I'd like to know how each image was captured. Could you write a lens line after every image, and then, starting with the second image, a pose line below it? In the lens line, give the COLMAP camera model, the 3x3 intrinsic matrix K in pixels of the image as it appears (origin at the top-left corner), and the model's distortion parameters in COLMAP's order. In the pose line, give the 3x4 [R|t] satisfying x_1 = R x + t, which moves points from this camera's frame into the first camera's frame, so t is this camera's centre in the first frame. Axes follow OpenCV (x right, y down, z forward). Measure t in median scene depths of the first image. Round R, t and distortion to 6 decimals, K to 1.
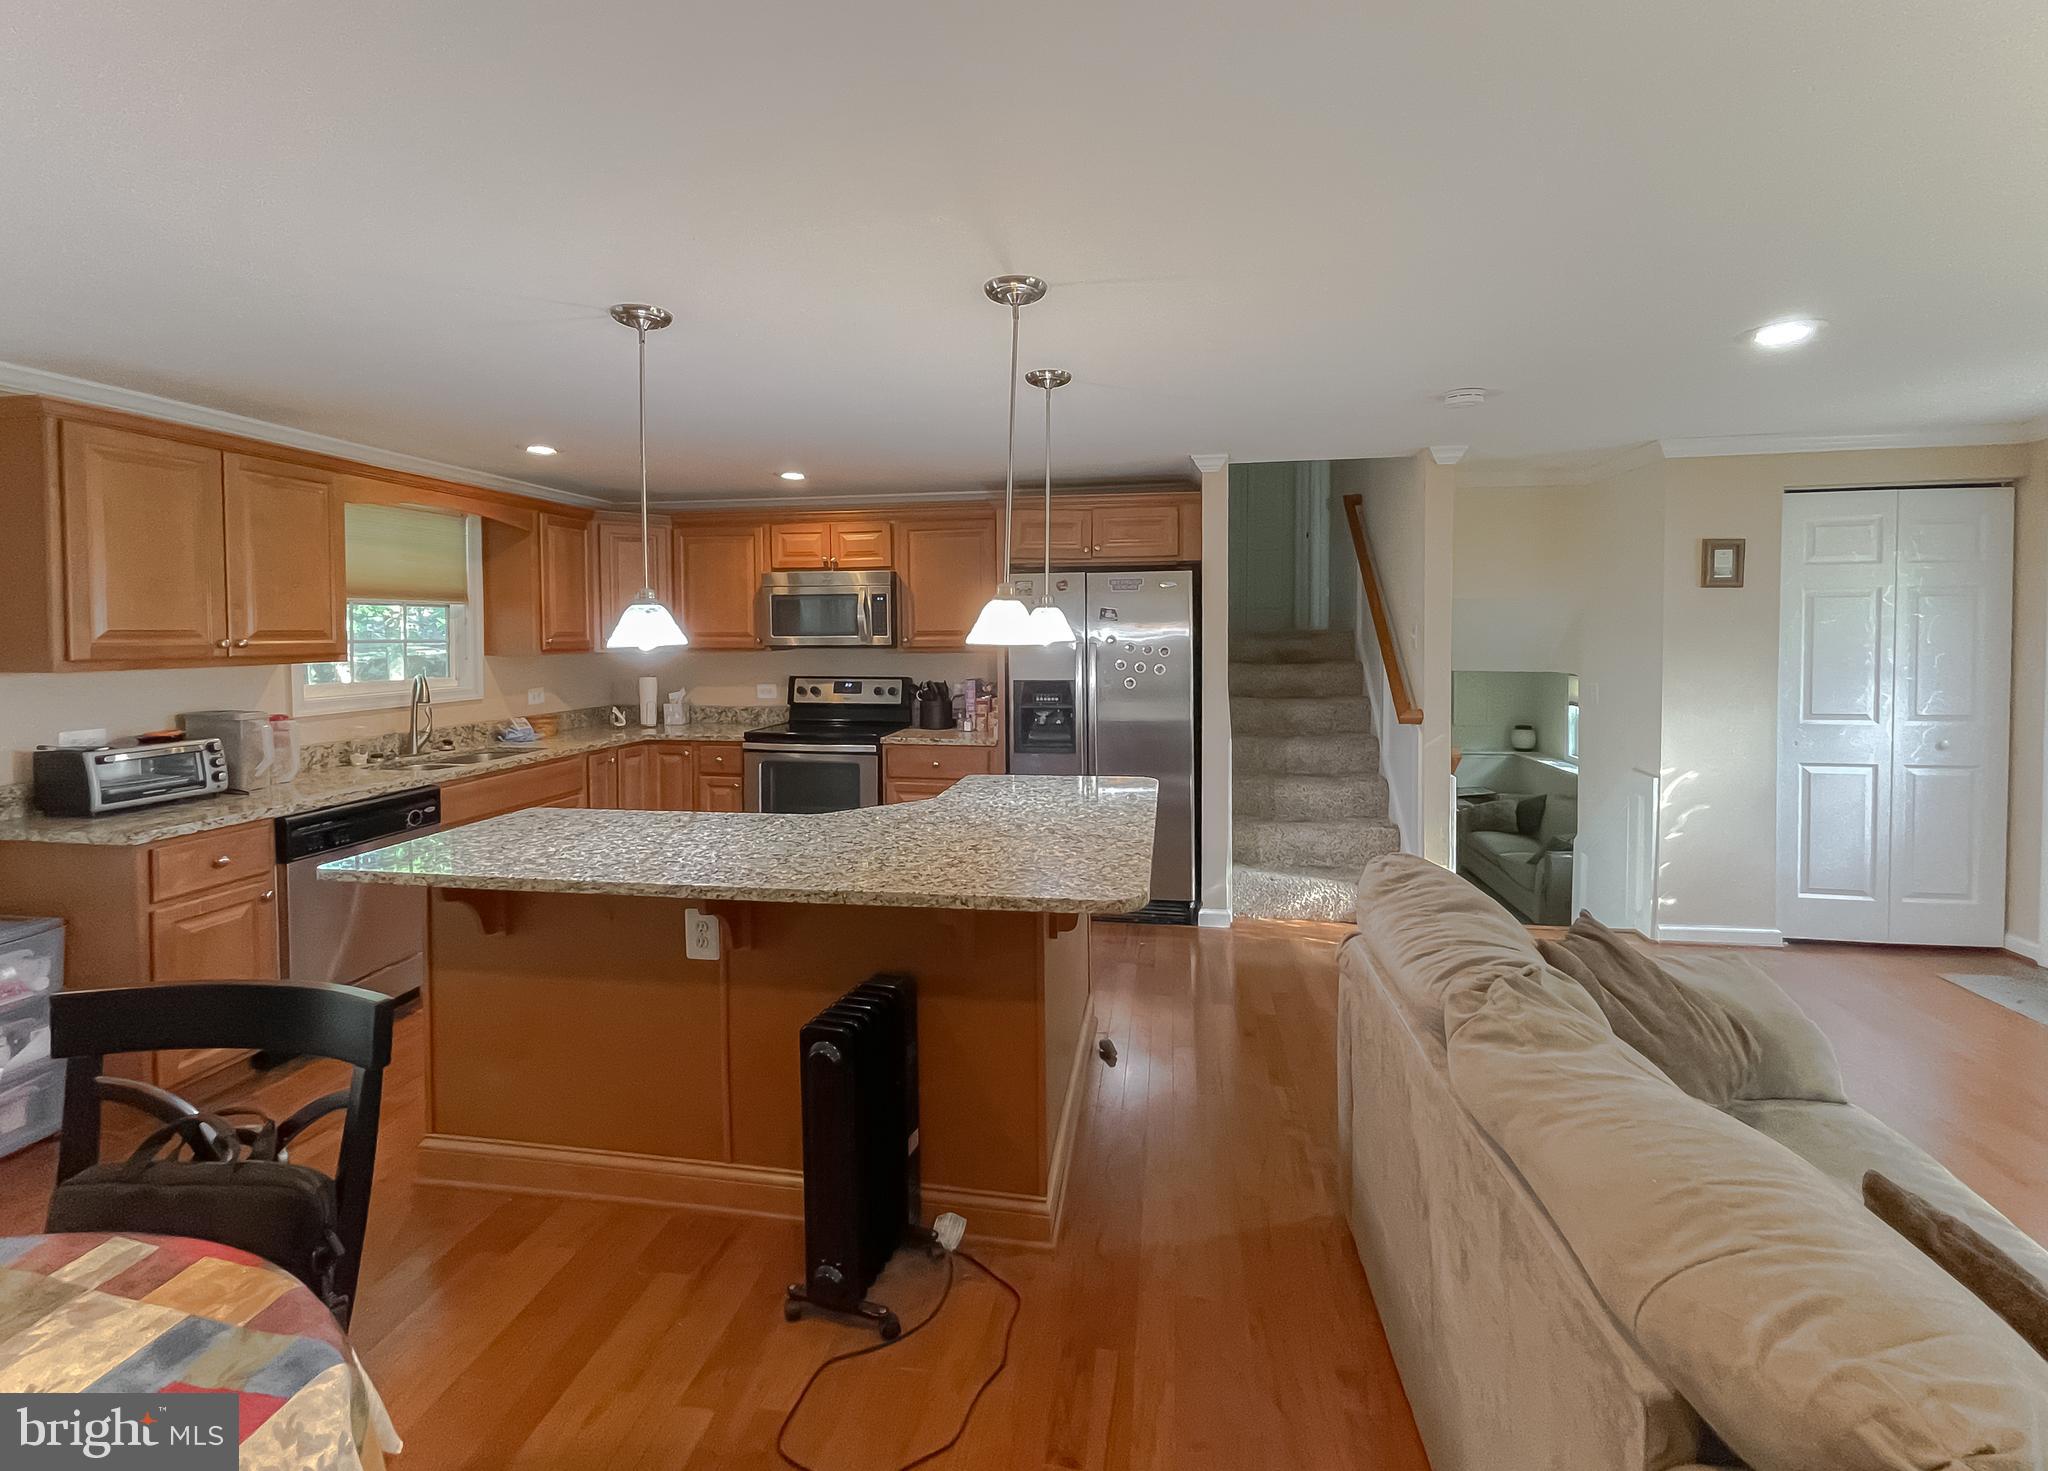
lens RADIAL K [[846.4, 0, 1006.2], [0, 846.4, 656.5], [0, 0, 1]] dist [0.004067, -0.000011]
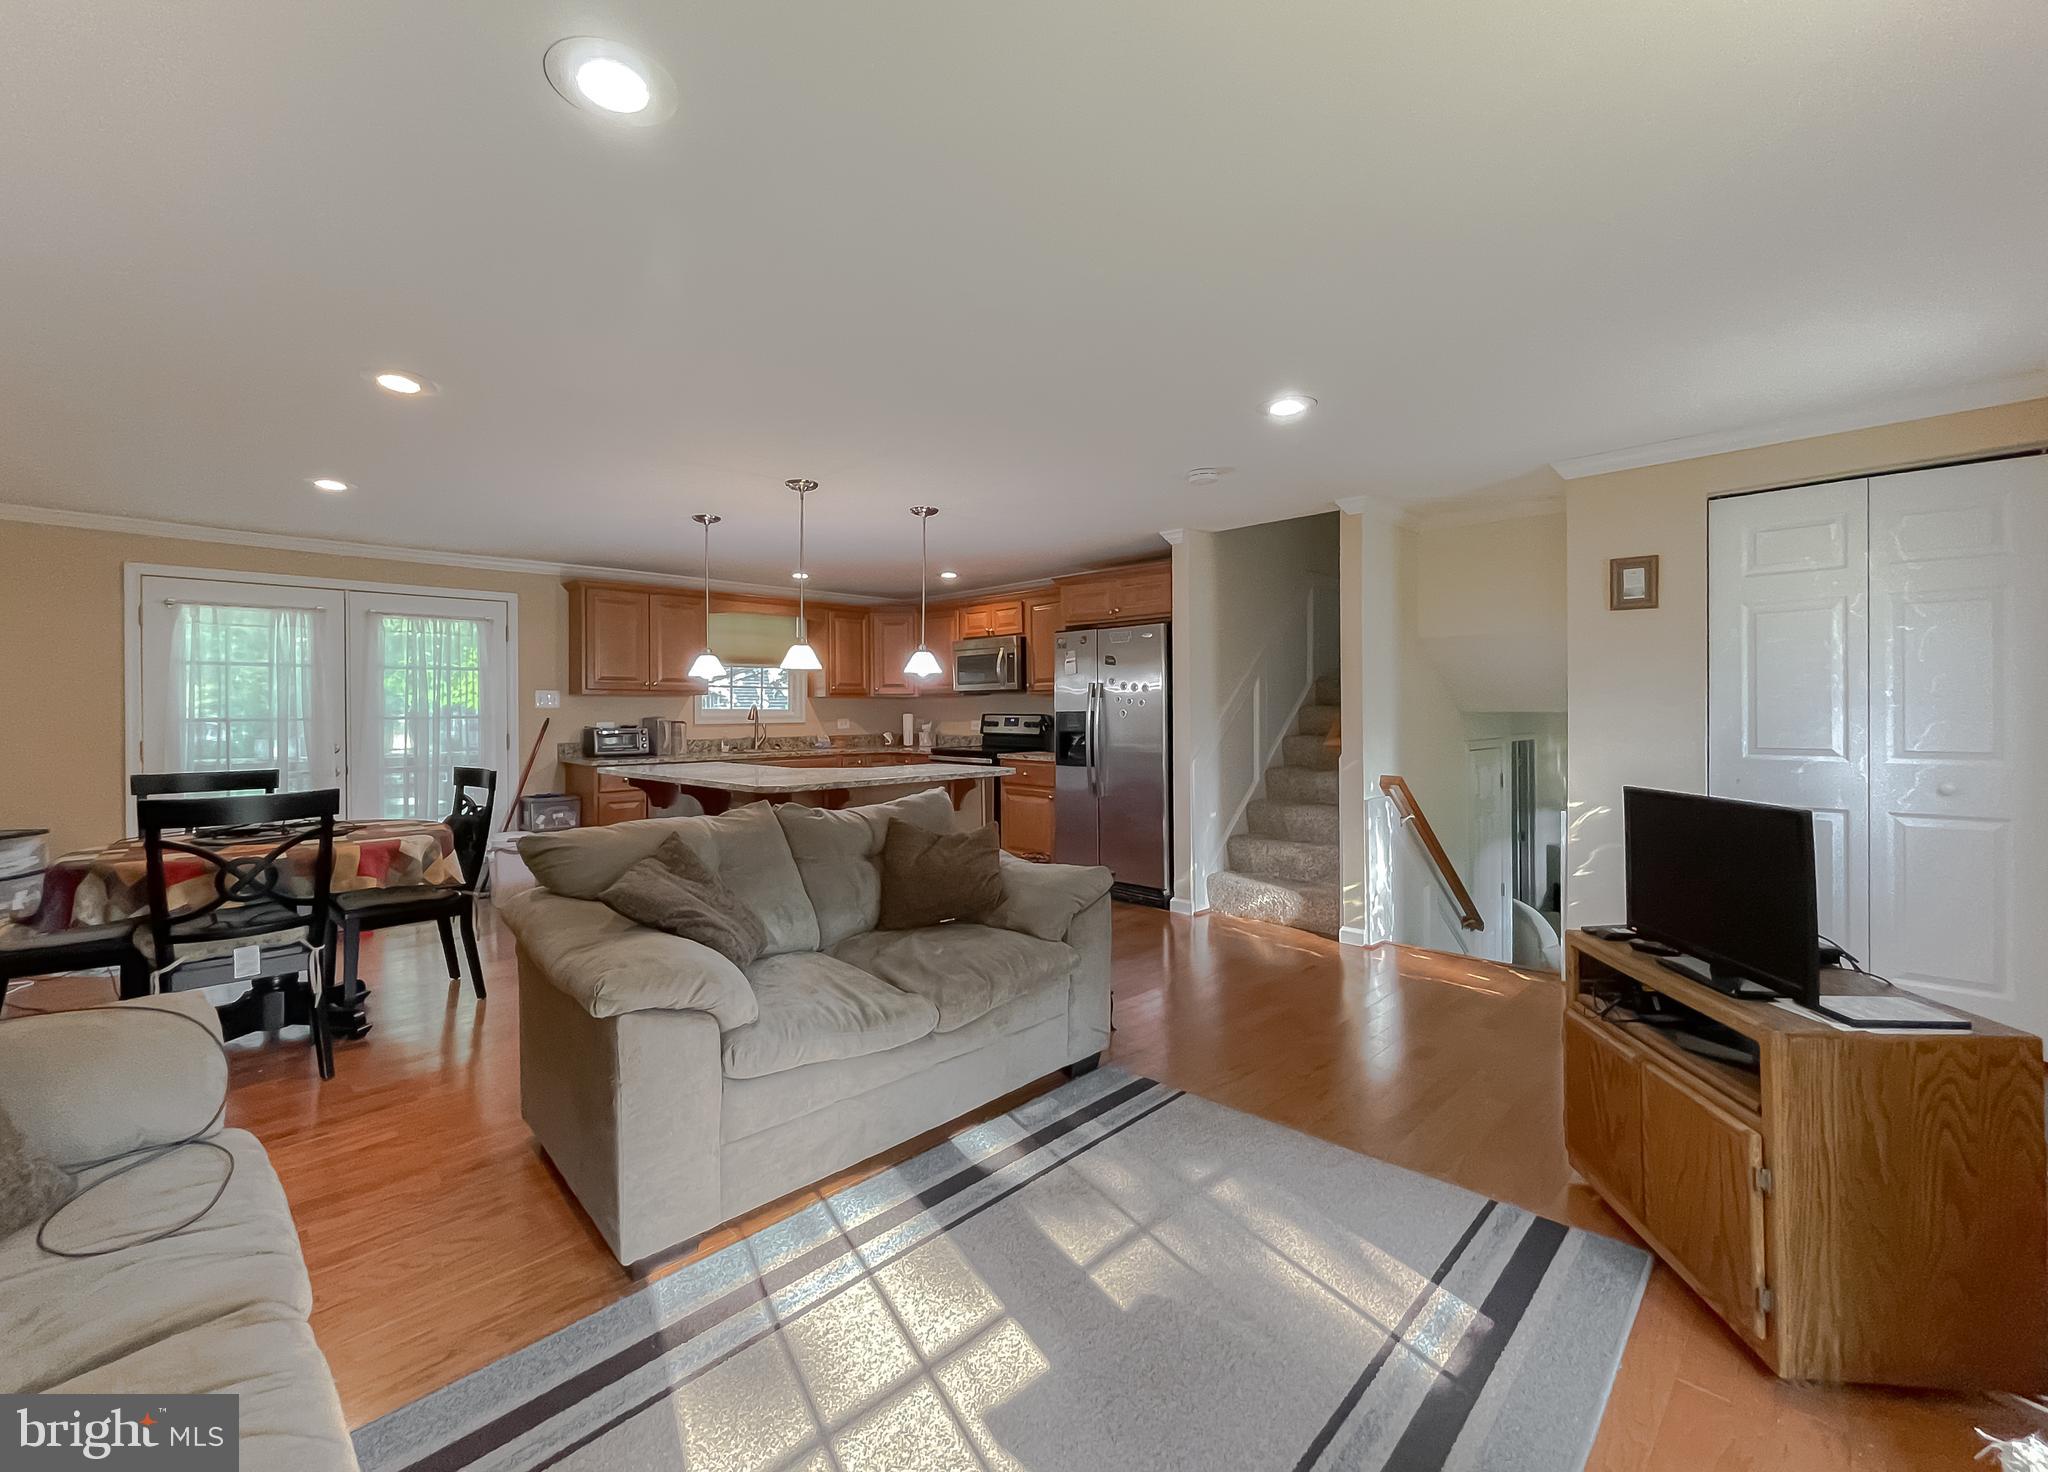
lens RADIAL K [[846.4, 0, 1035.4], [0, 846.4, 718.8], [0, 0, 1]] dist [0.004067, -0.000011]
pose [[0.816902, 0.007758, -0.576725, 0.765965], [-0.016161, 0.999825, -0.009442, 0.052629], [0.576550, 0.017034, 0.816884, -0.122477]]
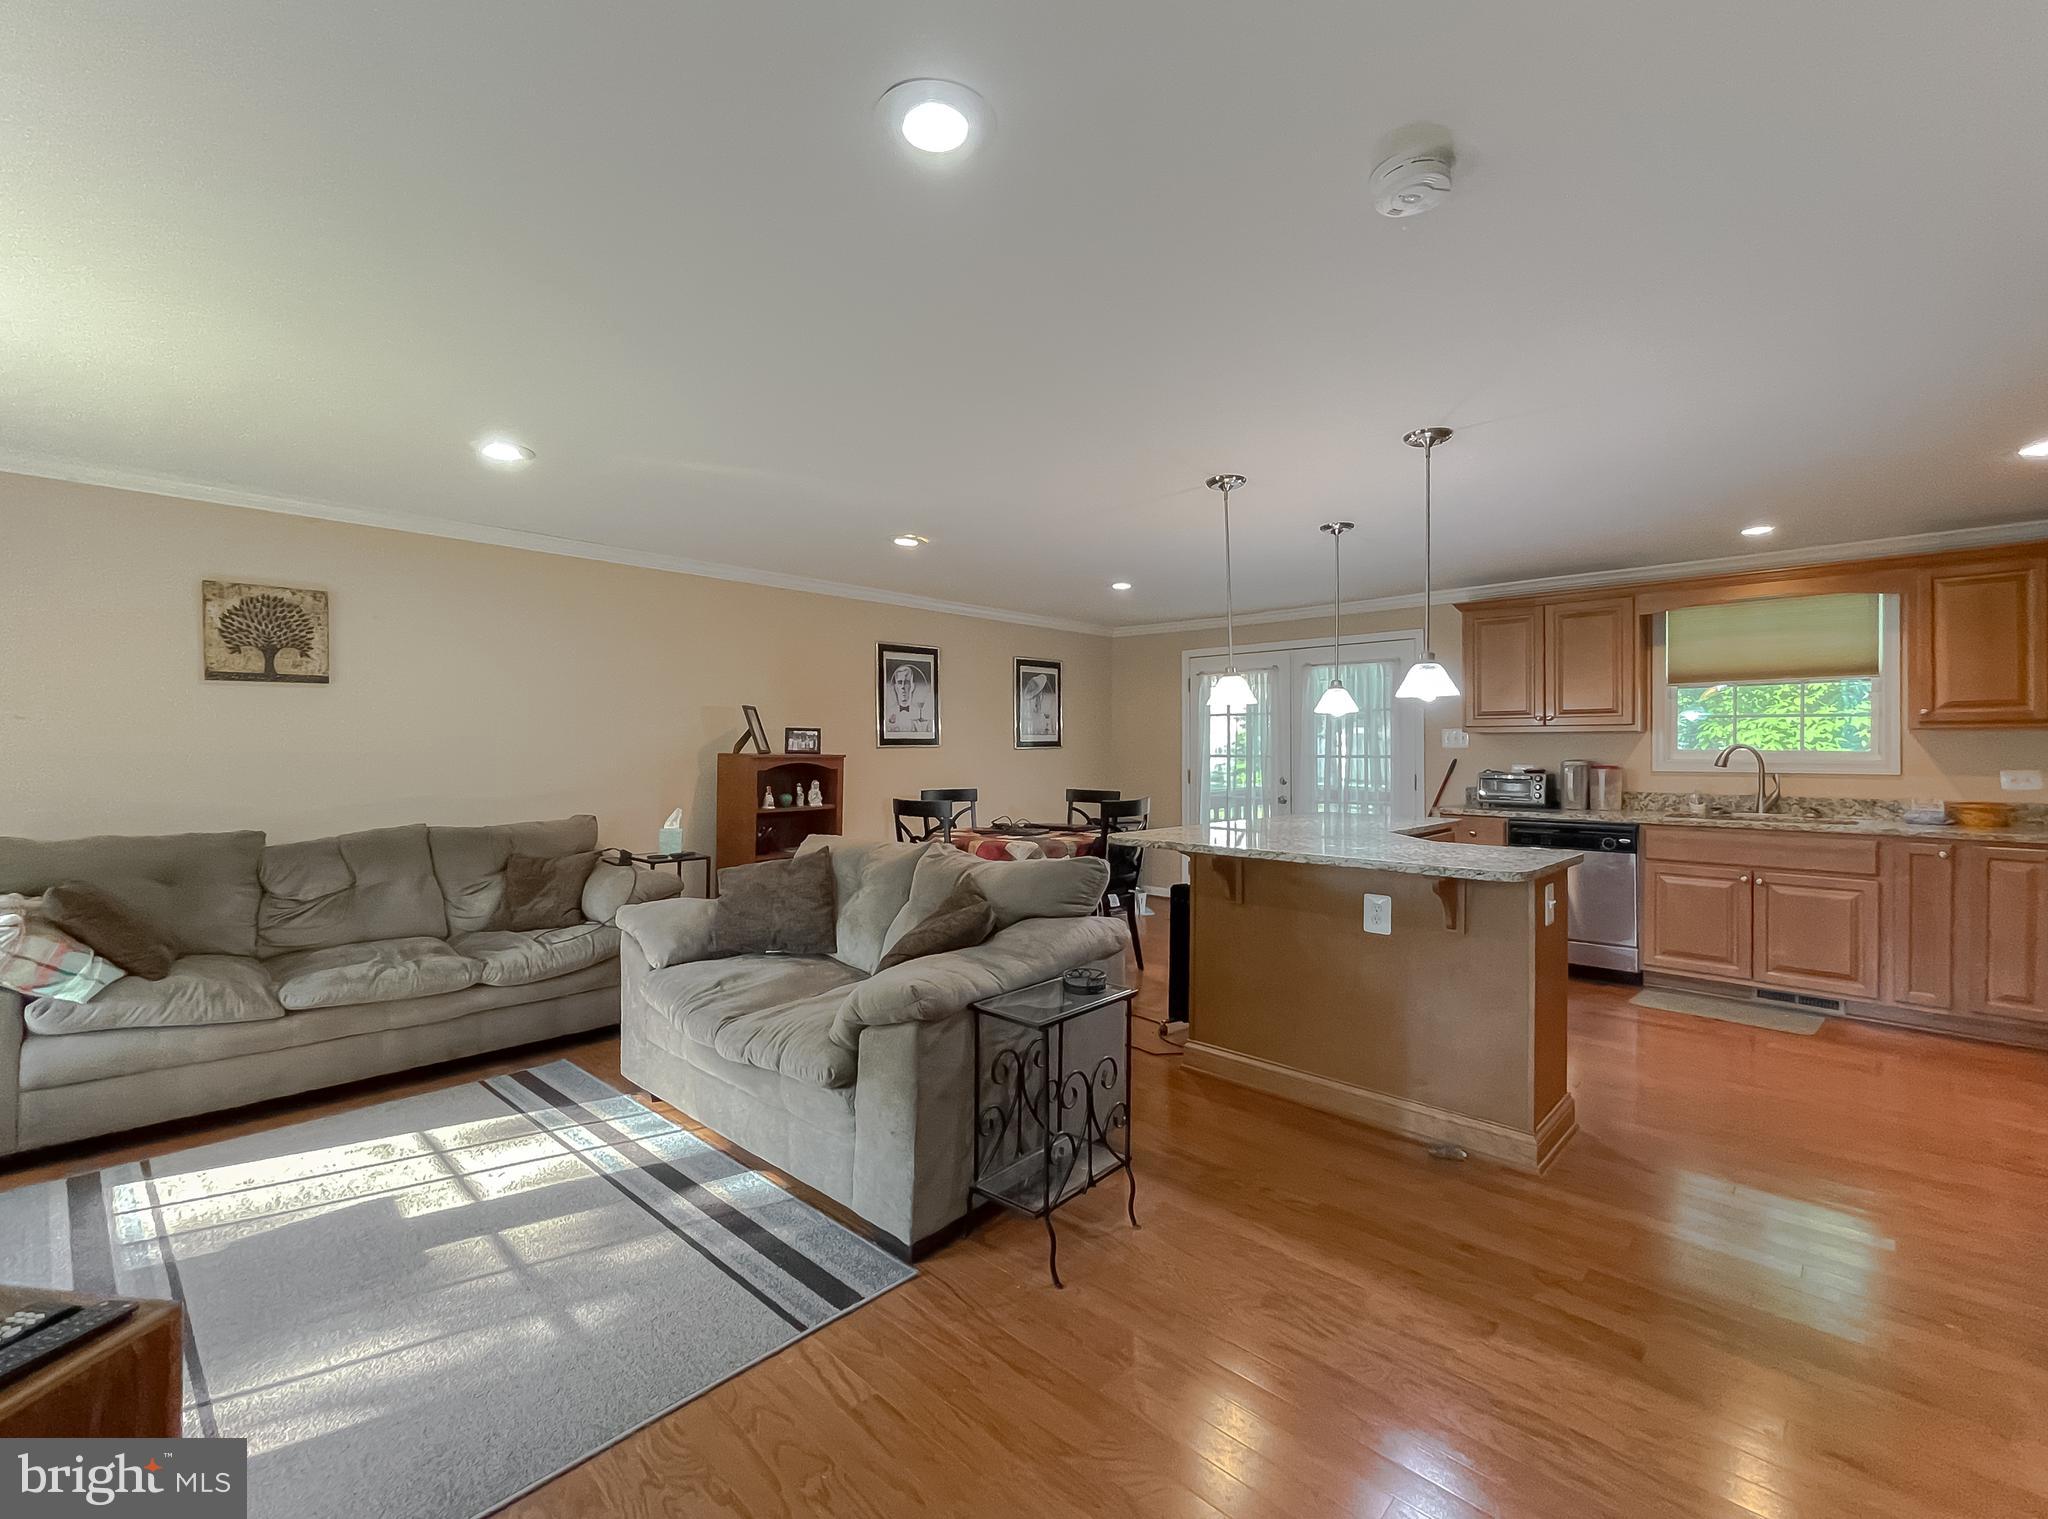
lens RADIAL K [[910.4, 0, 1010.7], [0, 910.4, 760.0], [0, 0, 1]] dist [0.000295, 0.000074]
pose [[-0.573218, 0.016799, -0.819231, 0.805430], [-0.019685, 0.999219, 0.034263, 0.019057], [0.819167, 0.035767, -0.572439, 0.789341]]
